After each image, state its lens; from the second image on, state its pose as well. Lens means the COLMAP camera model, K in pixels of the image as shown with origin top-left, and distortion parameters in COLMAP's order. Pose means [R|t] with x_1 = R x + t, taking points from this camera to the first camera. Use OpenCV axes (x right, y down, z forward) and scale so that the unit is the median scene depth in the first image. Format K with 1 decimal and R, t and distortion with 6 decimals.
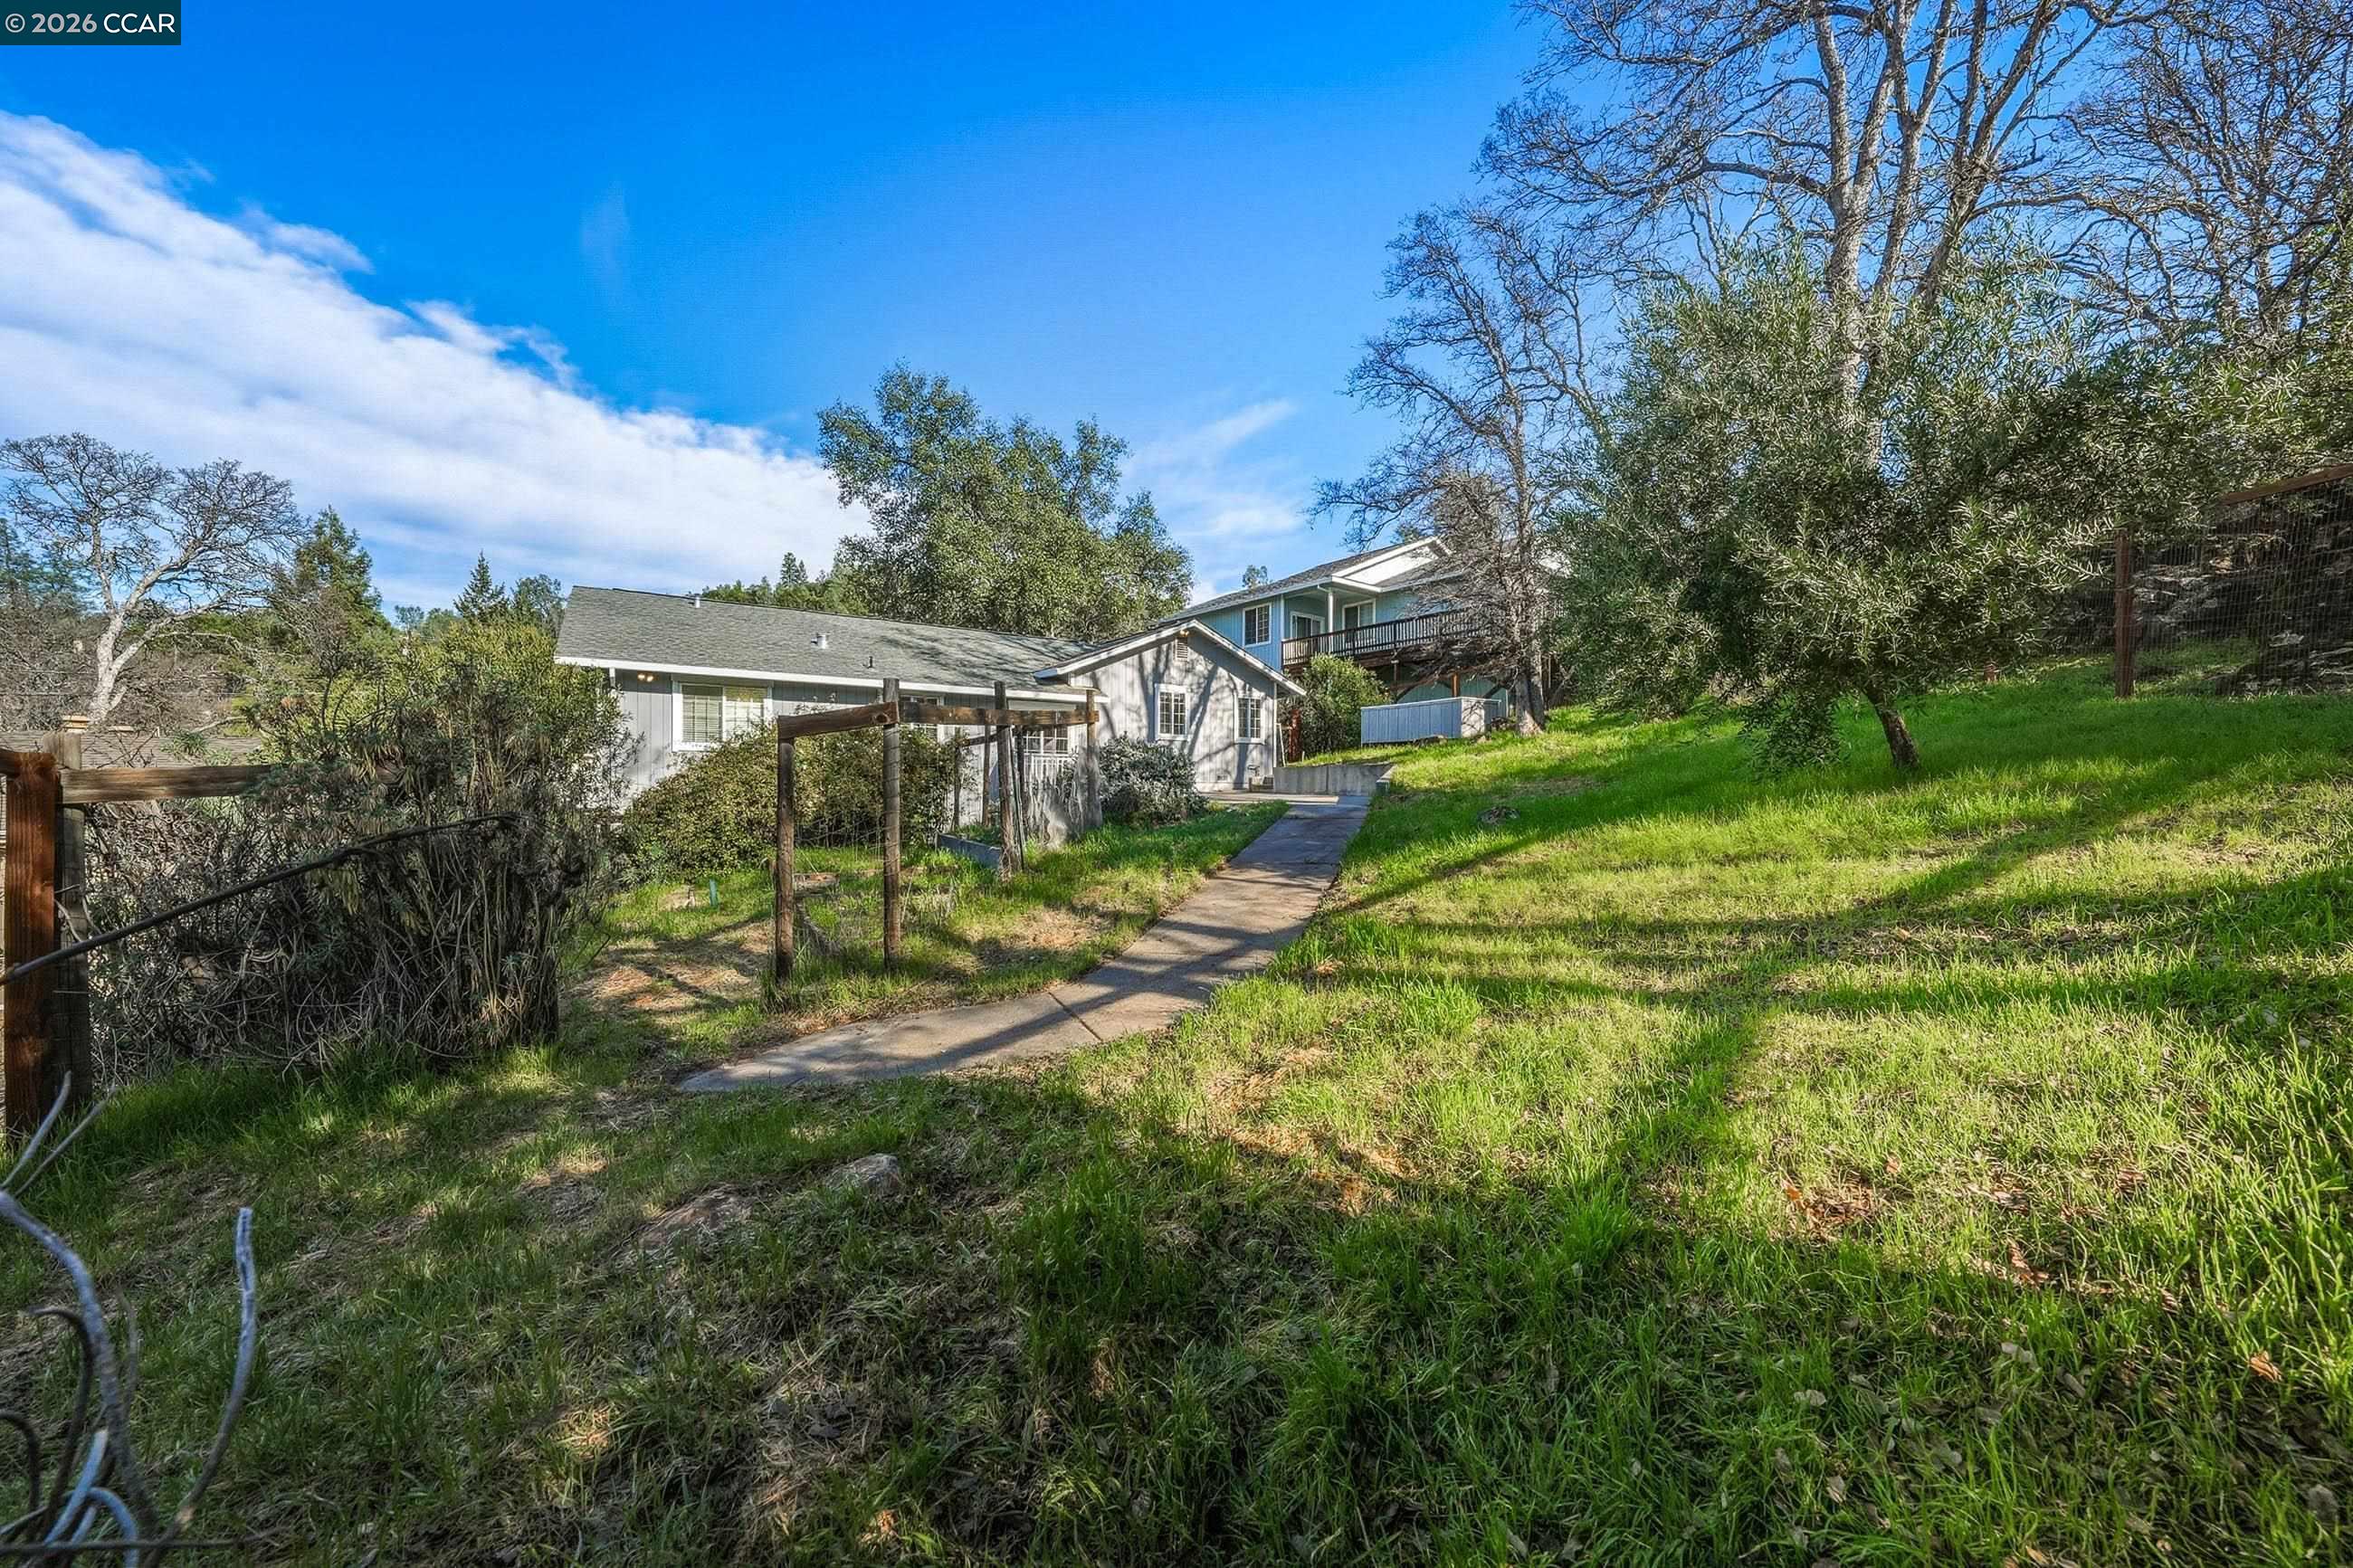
lens RADIAL K [[1012.9, 0, 1172.7], [0, 1012.9, 806.4], [0, 0, 1]] dist [0.000066, 0.000386]
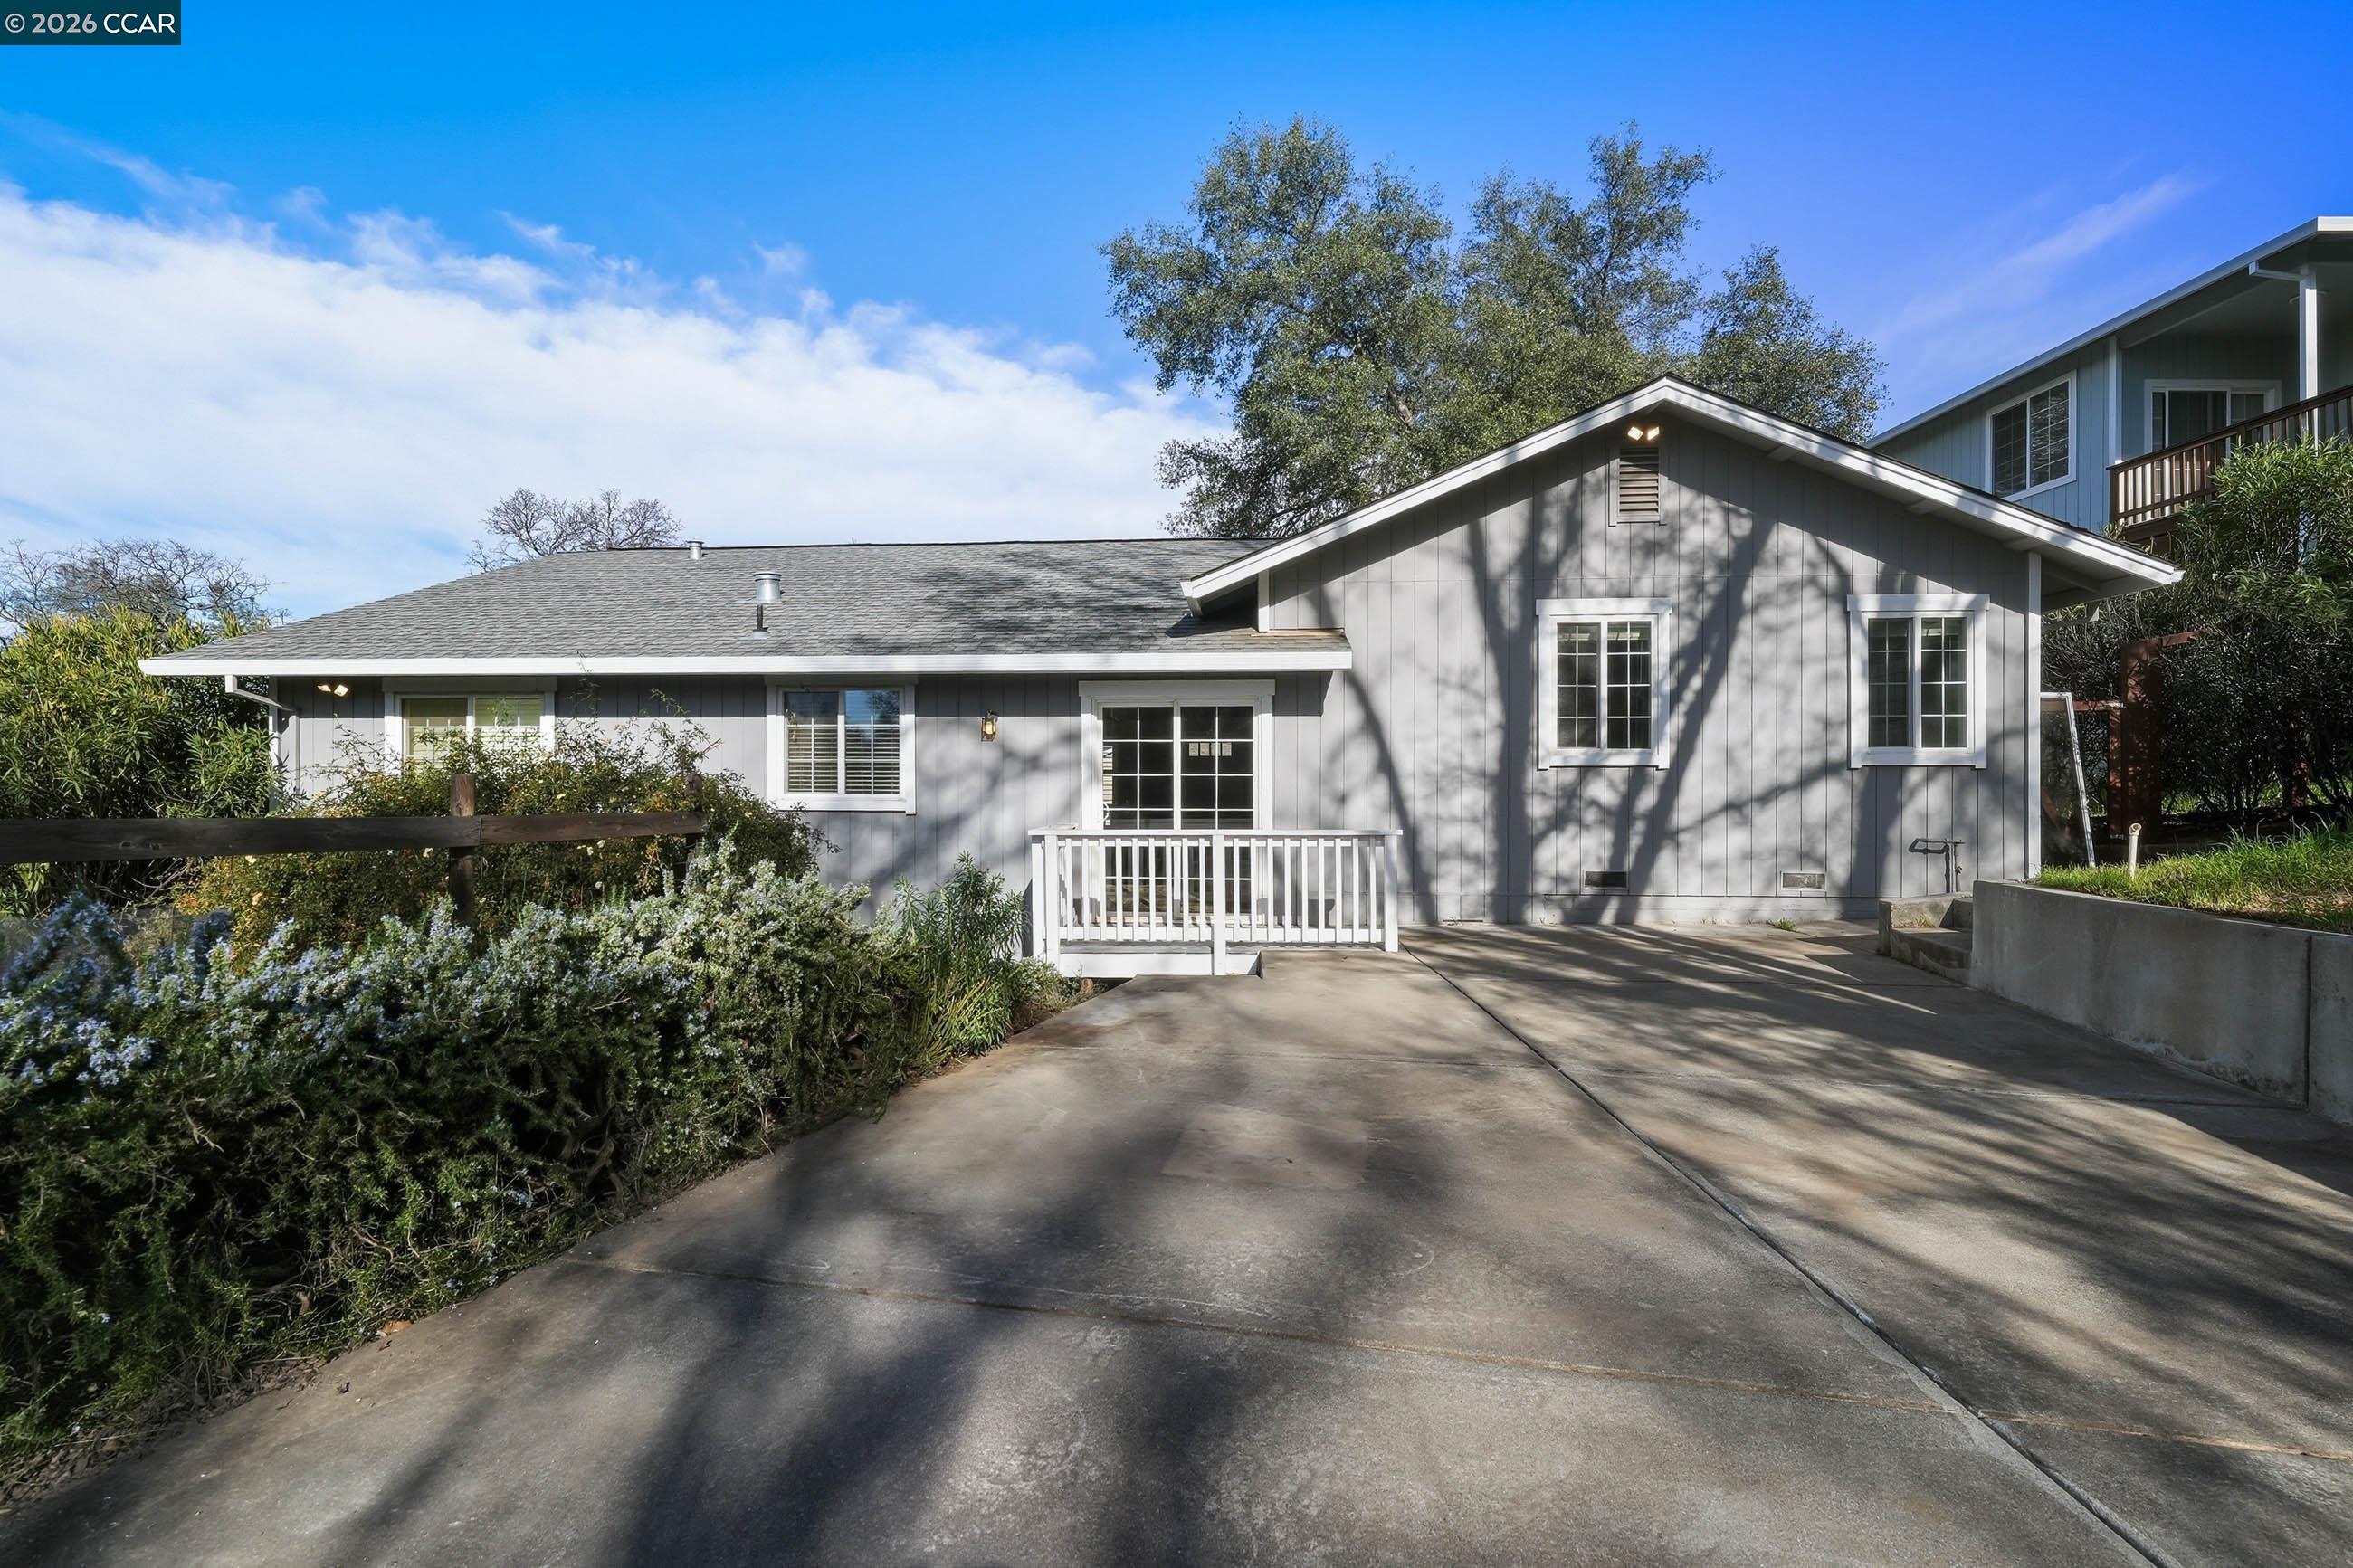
lens RADIAL K [[1012.9, 0, 1172.7], [0, 1012.9, 806.4], [0, 0, 1]] dist [0.000066, 0.000386]
pose [[0.766875, -0.001430, -0.641795, 0.103776], [-0.003673, 0.999971, -0.006616, -0.047795], [0.641786, 0.007431, 0.766848, 0.643629]]
